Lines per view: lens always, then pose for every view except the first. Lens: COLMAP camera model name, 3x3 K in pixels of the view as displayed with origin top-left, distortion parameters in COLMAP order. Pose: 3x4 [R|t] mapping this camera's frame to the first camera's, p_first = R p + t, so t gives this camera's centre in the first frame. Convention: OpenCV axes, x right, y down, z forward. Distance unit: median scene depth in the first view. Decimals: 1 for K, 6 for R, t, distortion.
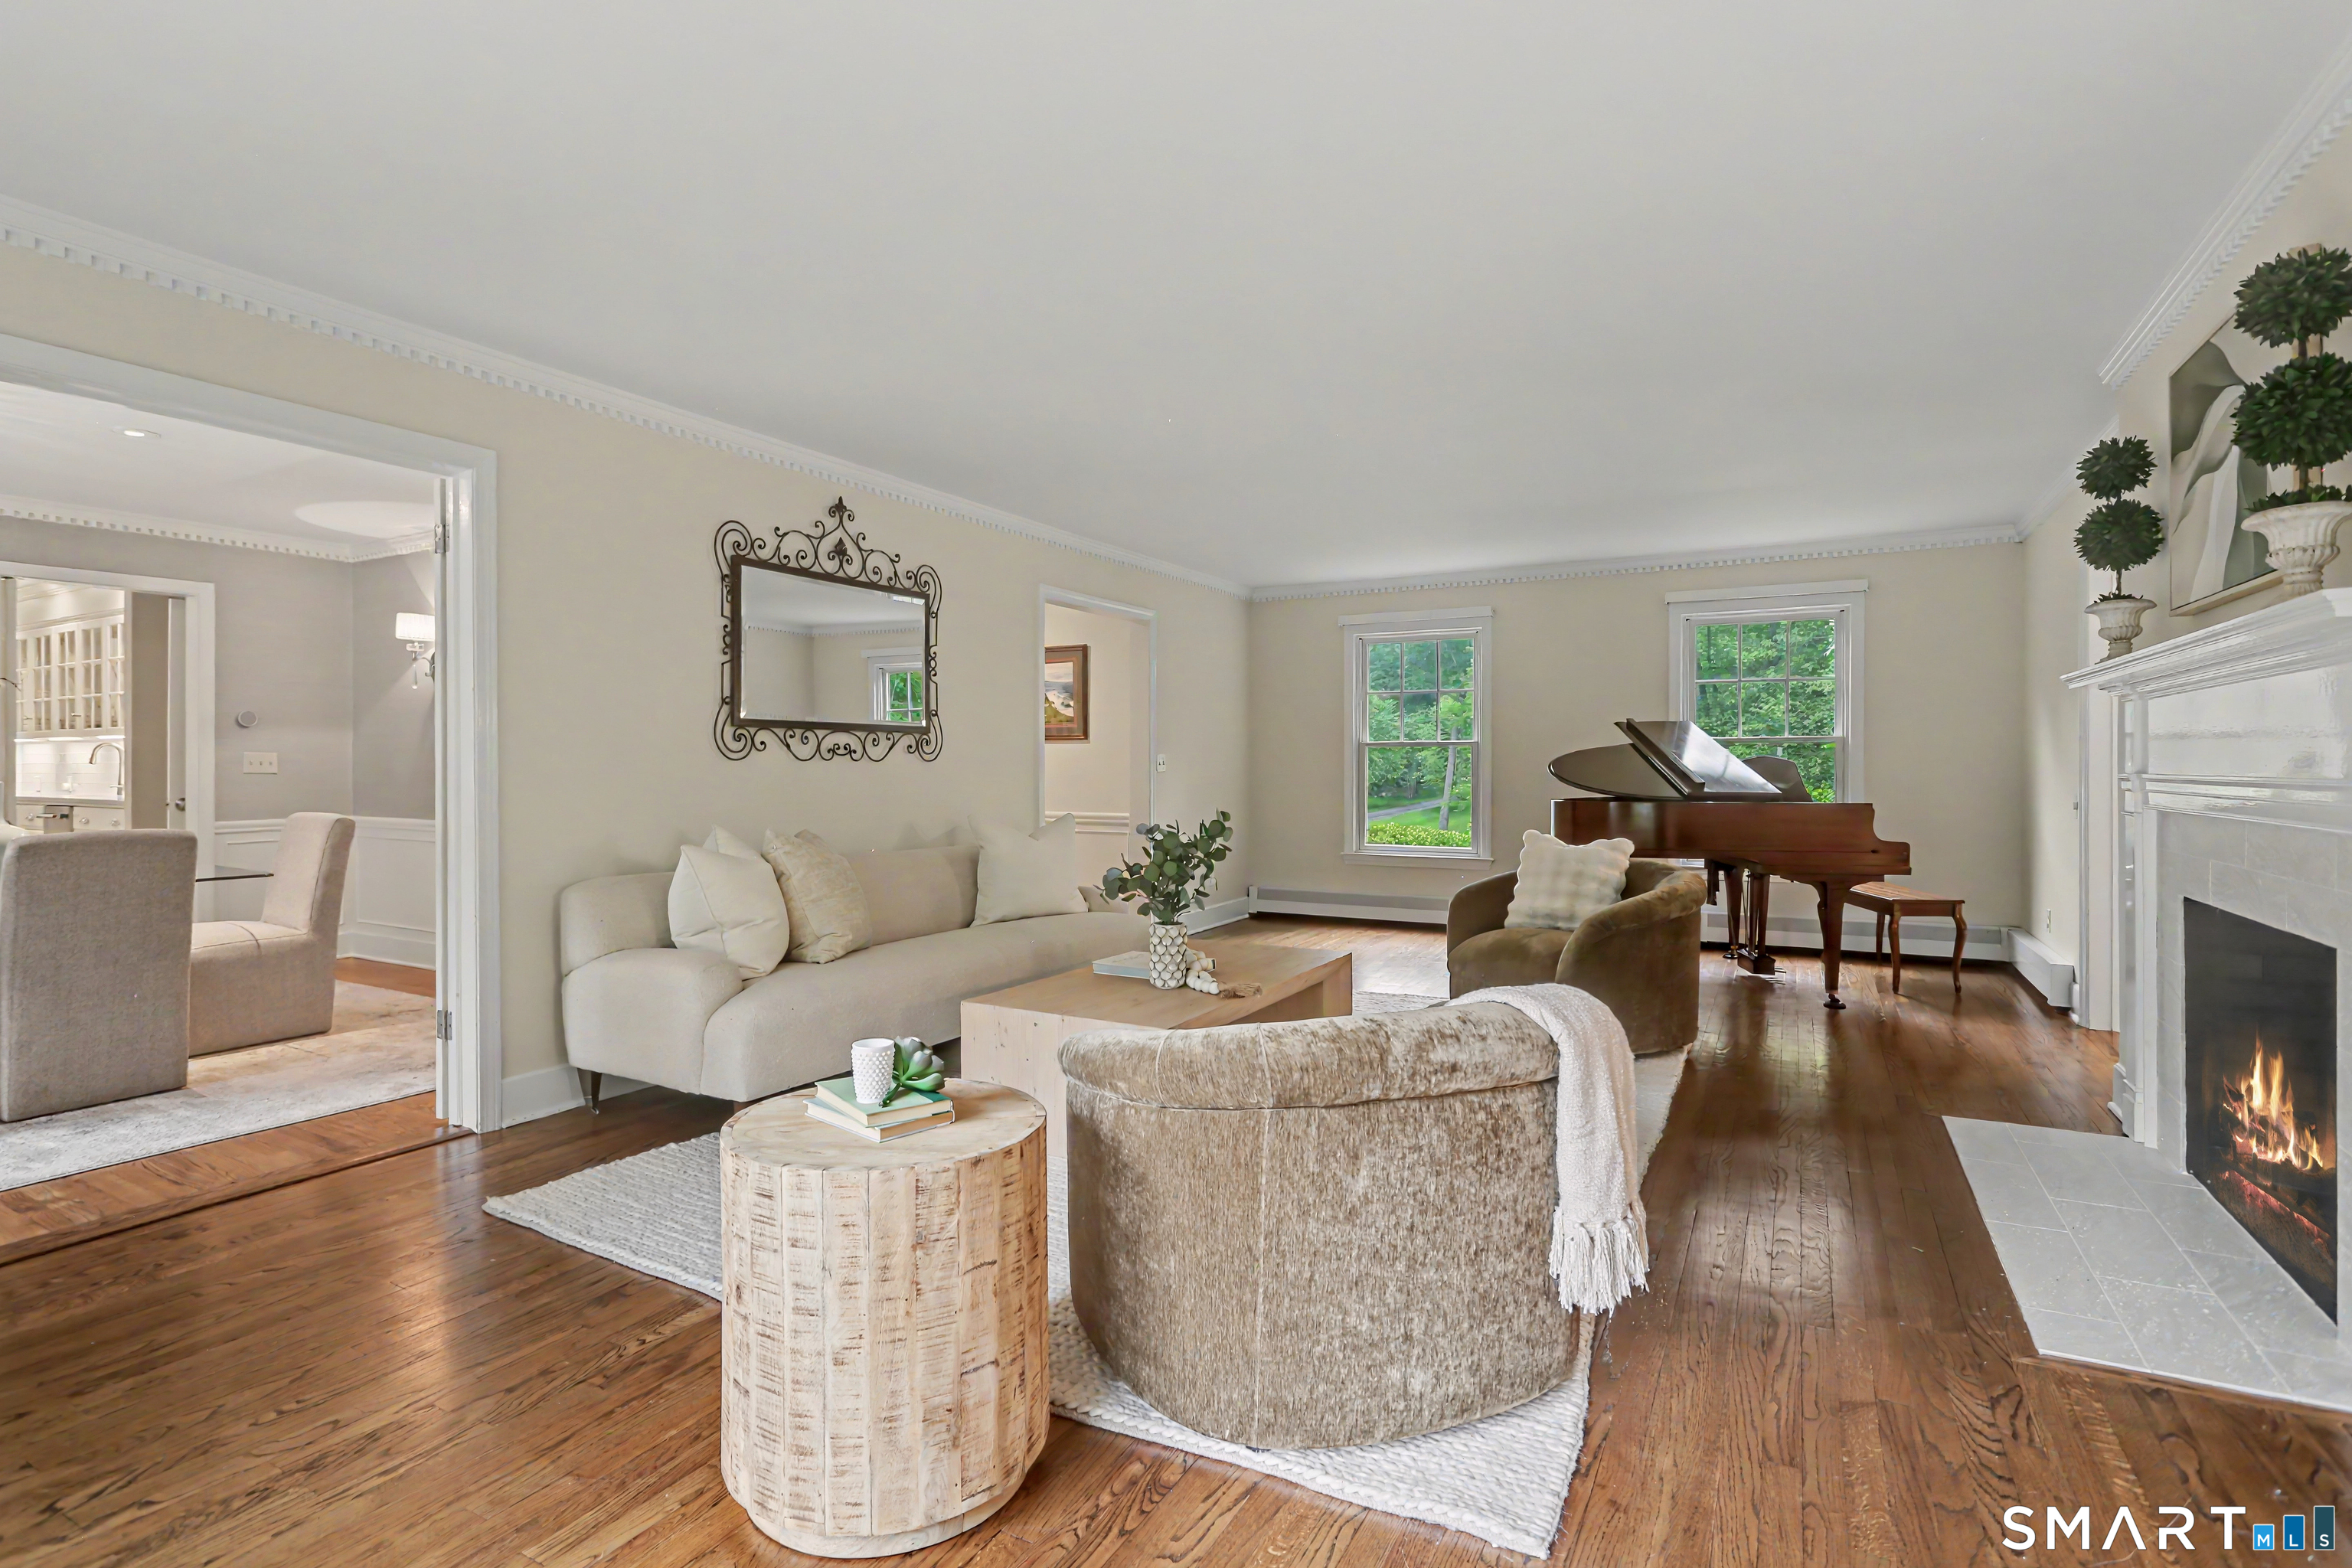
lens RADIAL K [[1130.0, 0, 1176.4], [0, 1130.0, 777.8], [0, 0, 1]] dist [0.000077, 0.001498]
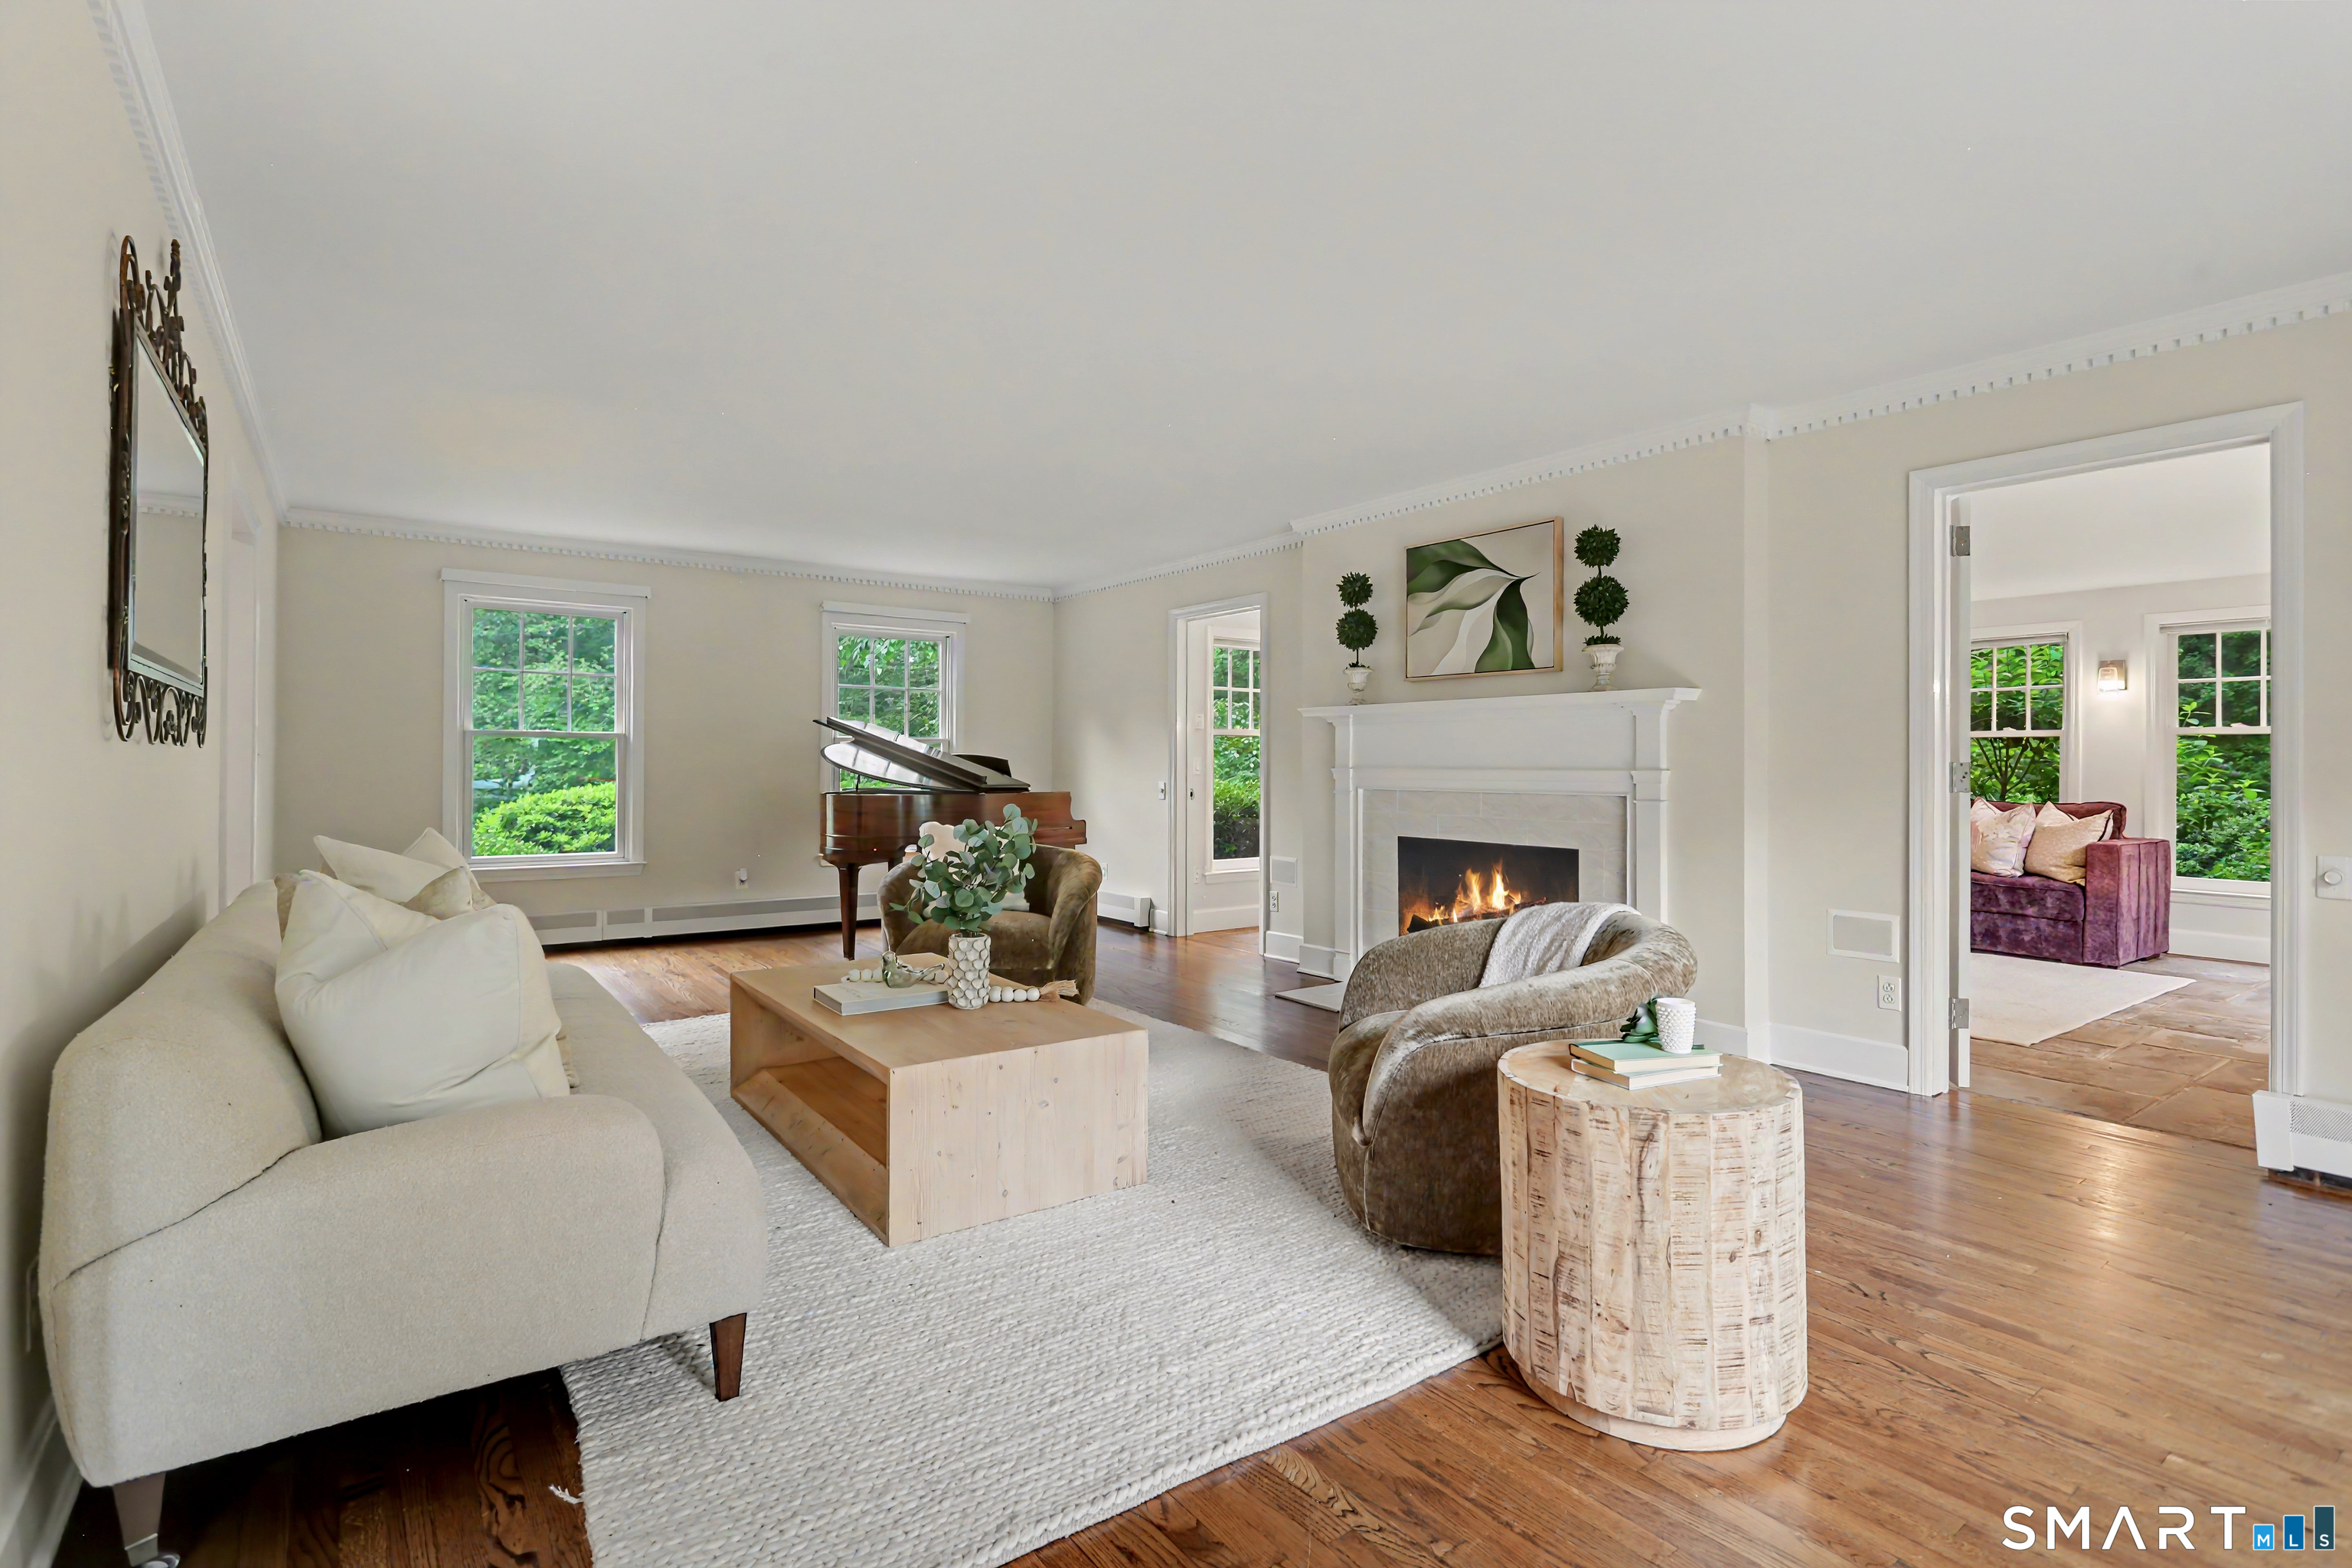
lens RADIAL K [[1130.0, 0, 1176.4], [0, 1130.0, 777.8], [0, 0, 1]] dist [0.000077, 0.001498]
pose [[0.418135, -0.003416, 0.908379, -0.819438], [-0.000812, 0.999991, 0.004135, 0.001790], [-0.908385, -0.002466, 0.418128, 0.531450]]
